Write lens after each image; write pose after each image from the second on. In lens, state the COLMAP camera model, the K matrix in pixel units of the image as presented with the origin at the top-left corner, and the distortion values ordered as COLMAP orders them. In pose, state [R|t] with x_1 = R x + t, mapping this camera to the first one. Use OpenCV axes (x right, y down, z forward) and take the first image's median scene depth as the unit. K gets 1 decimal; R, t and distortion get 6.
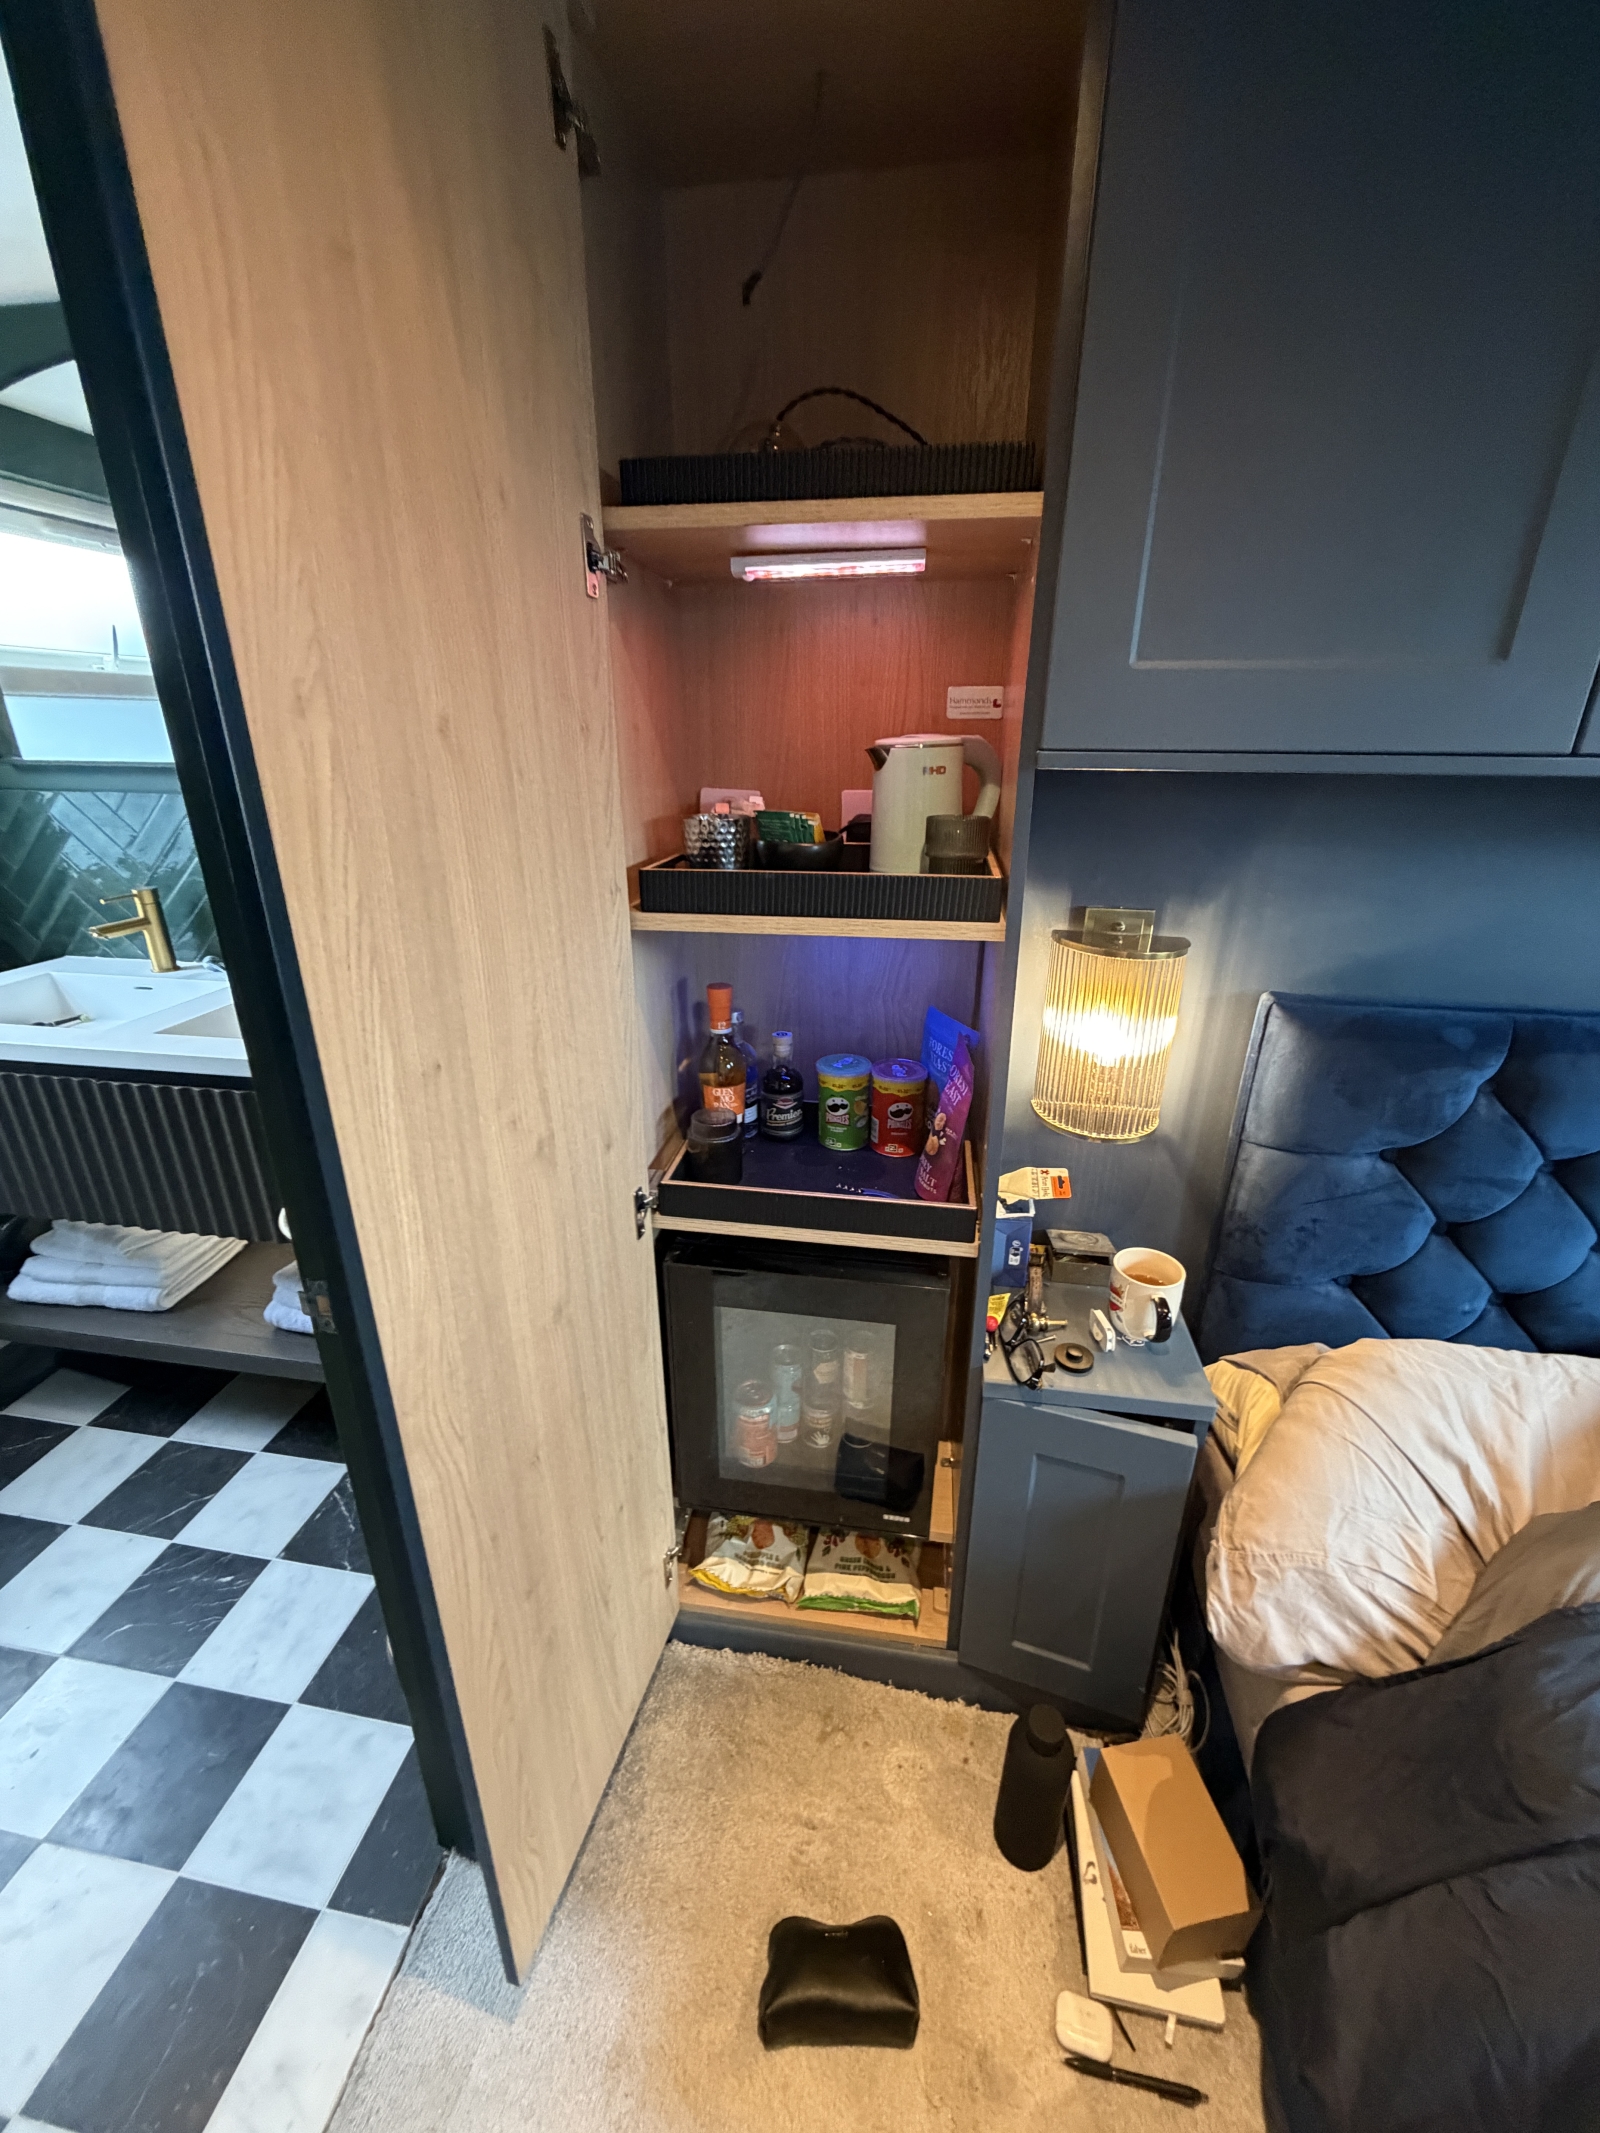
lens RADIAL K [[854.0, 0, 792.7], [0, 854.0, 1066.4], [0, 0, 1]] dist [0.002047, -0.000436]
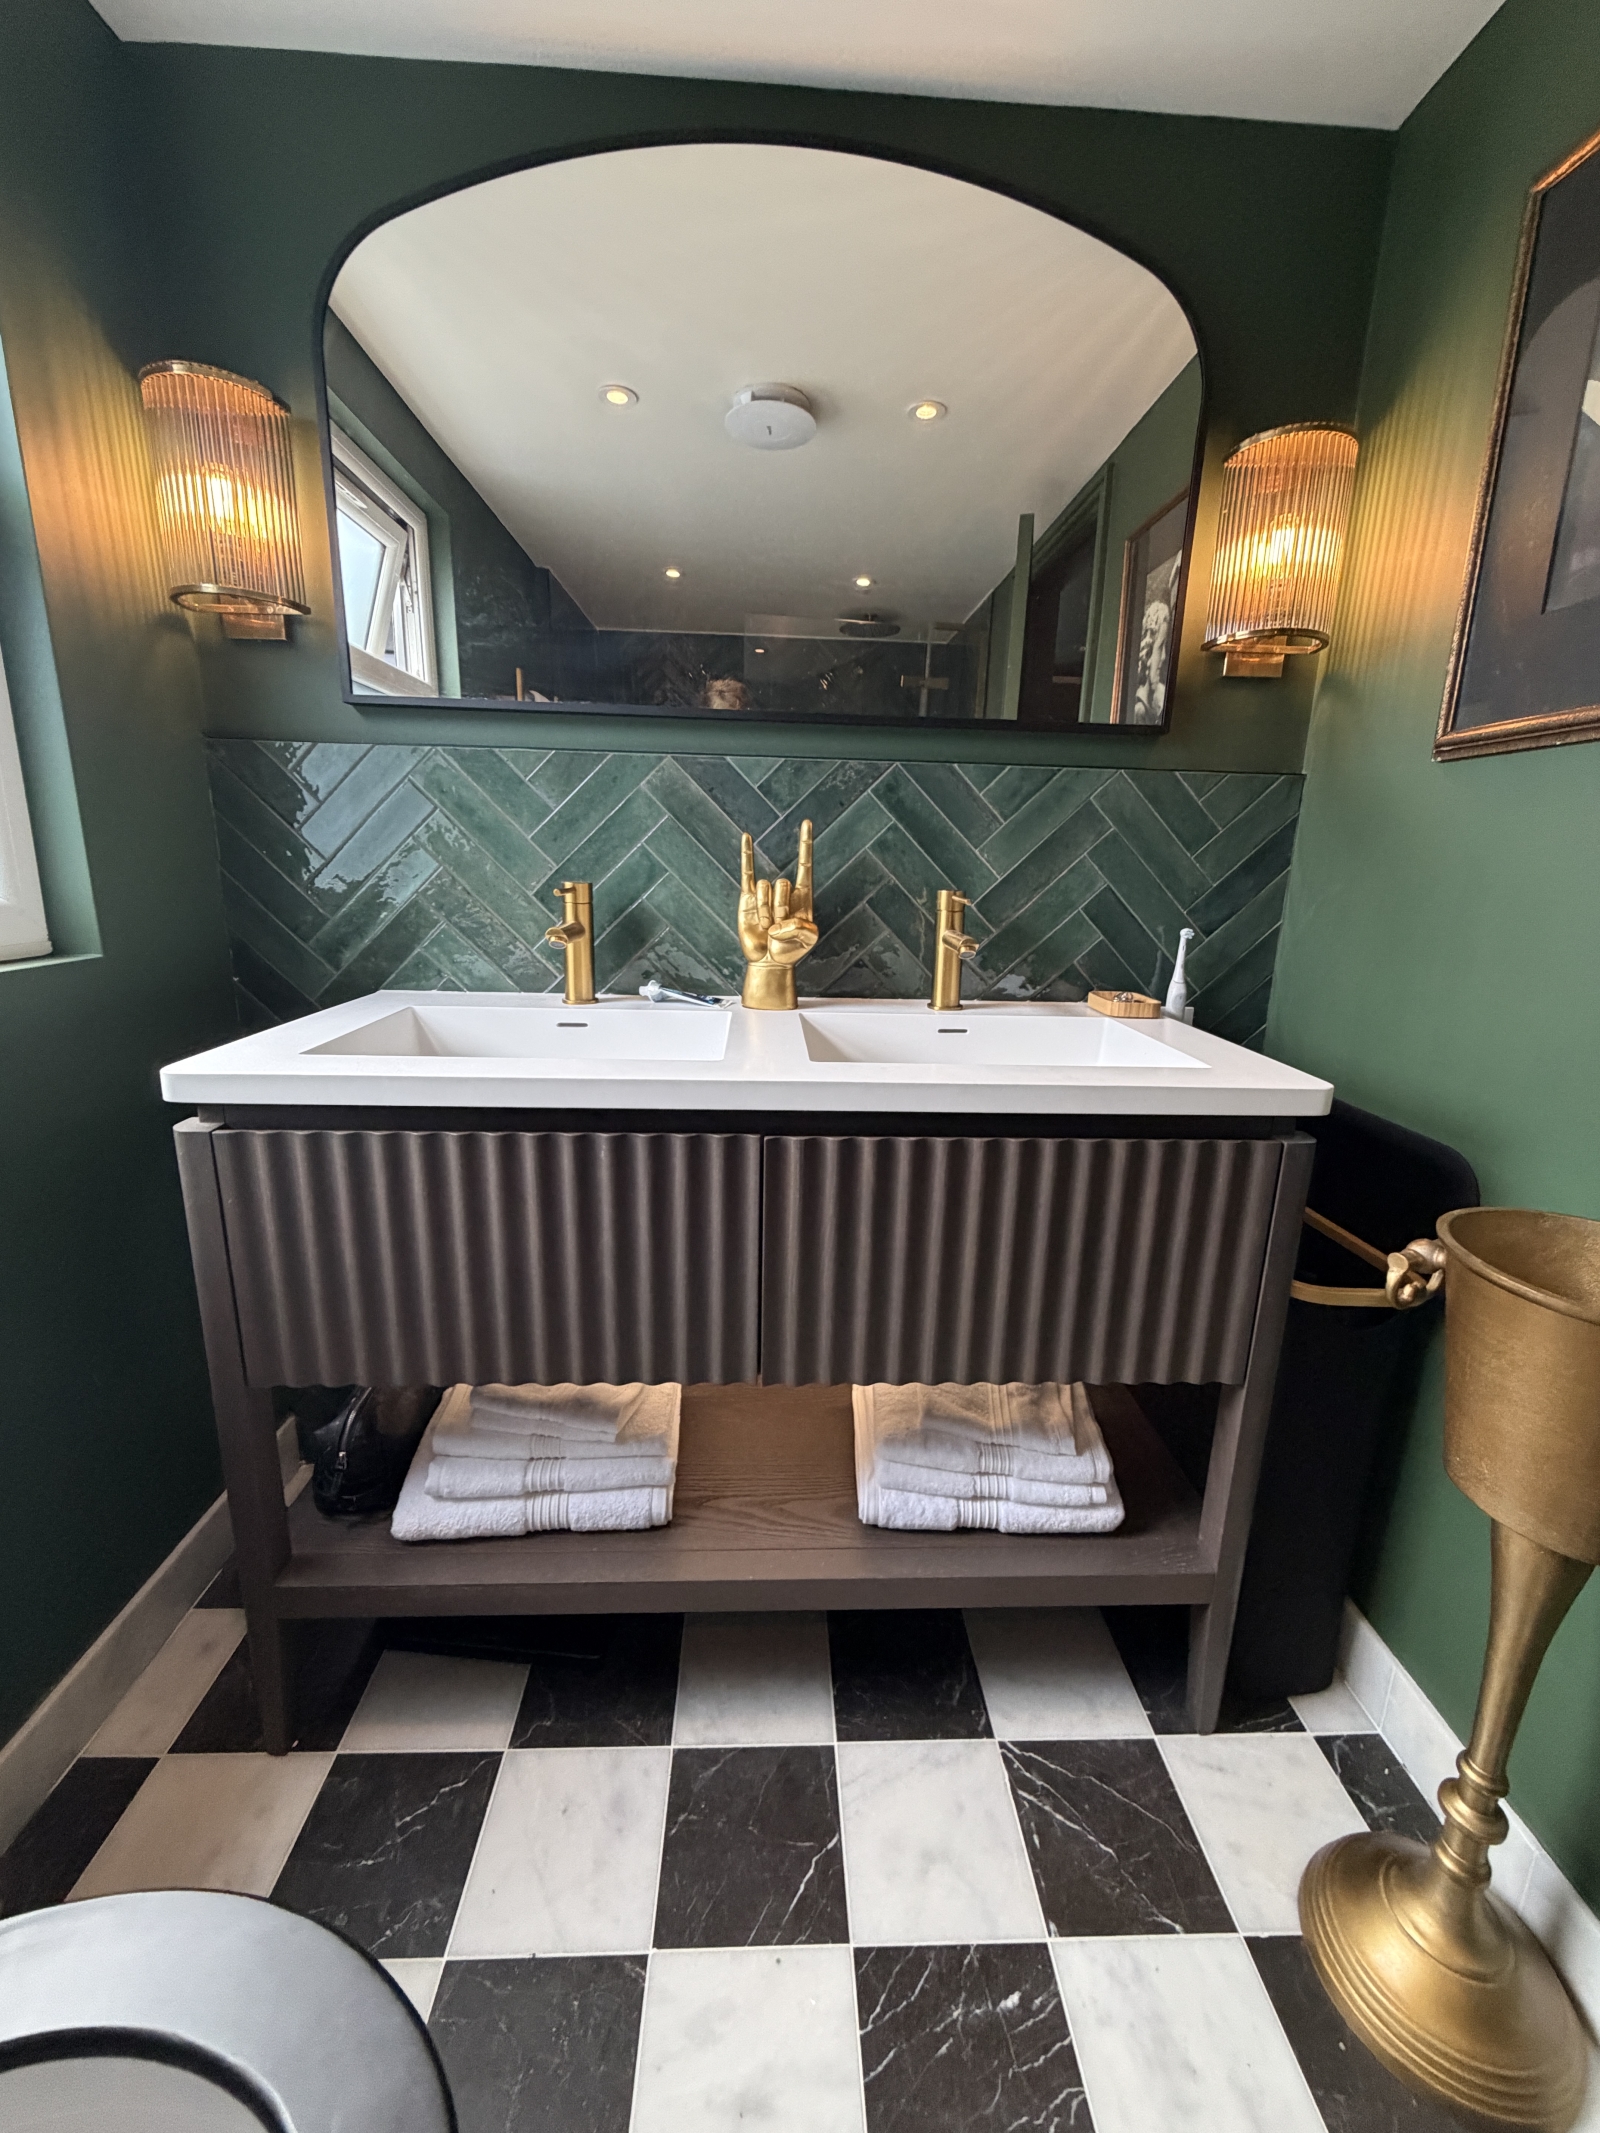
lens RADIAL K [[854.0, 0, 802.5], [0, 854.0, 1068.4], [0, 0, 1]] dist [0.002047, -0.000436]
pose [[0.979415, -0.033254, 0.199100, -0.749619], [0.059614, 0.989994, -0.127902, 0.042430], [-0.192855, 0.137138, 0.971597, 0.328296]]
